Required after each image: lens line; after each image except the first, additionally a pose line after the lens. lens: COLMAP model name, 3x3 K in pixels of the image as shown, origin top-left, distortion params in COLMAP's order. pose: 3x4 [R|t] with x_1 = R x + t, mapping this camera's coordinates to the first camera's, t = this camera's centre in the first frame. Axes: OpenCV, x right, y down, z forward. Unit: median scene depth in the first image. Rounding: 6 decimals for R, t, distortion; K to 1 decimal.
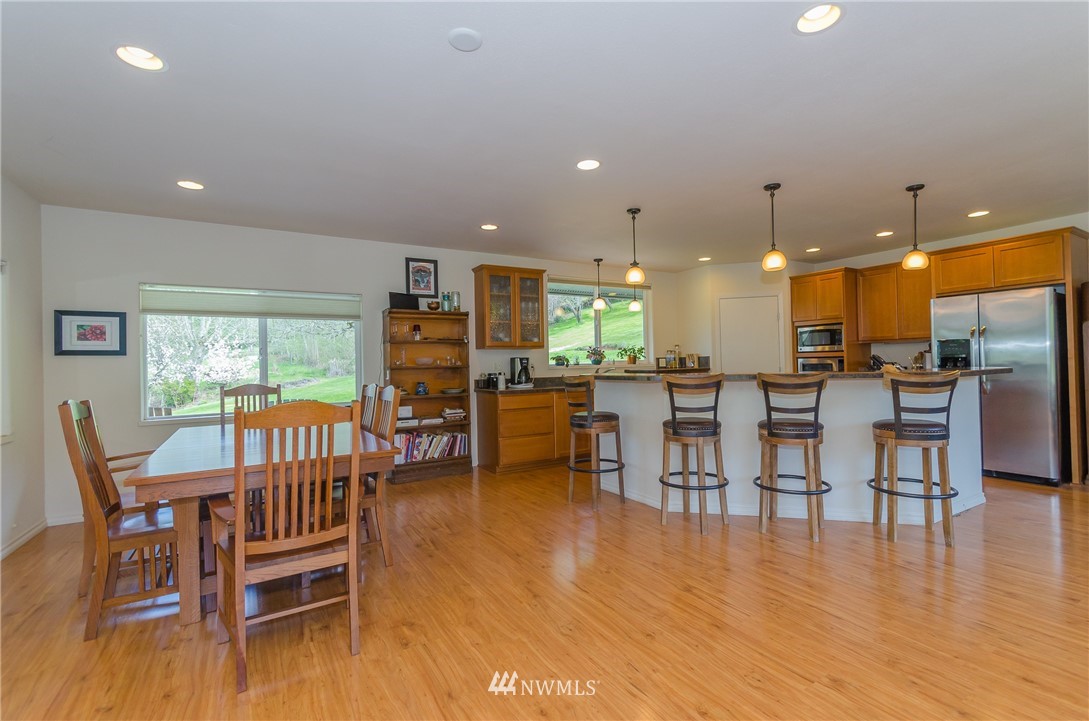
lens RADIAL K [[484.2, 0, 549.8], [0, 484.2, 355.9], [0, 0, 1]] dist [-0.000296, -0.000210]
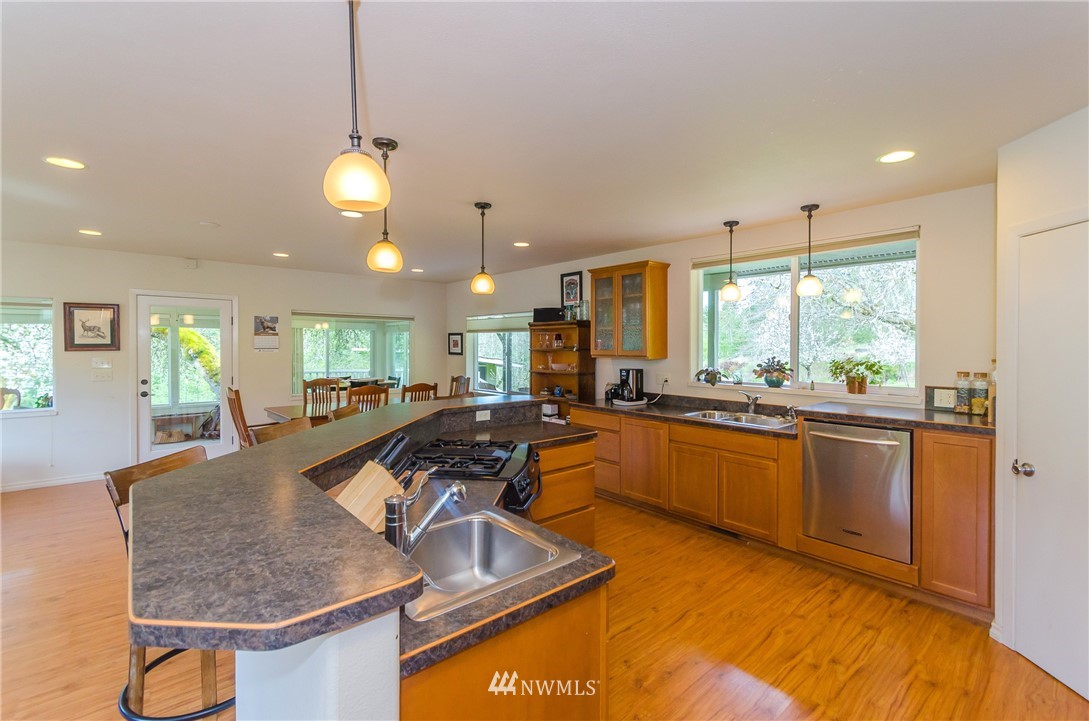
lens RADIAL K [[484.2, 0, 549.8], [0, 484.2, 355.9], [0, 0, 1]] dist [-0.000296, -0.000210]
pose [[0.185607, 0.043346, -0.981667, 0.802887], [0.006296, 0.998954, 0.045299, -0.063519], [0.982604, -0.014589, 0.185140, 0.753184]]
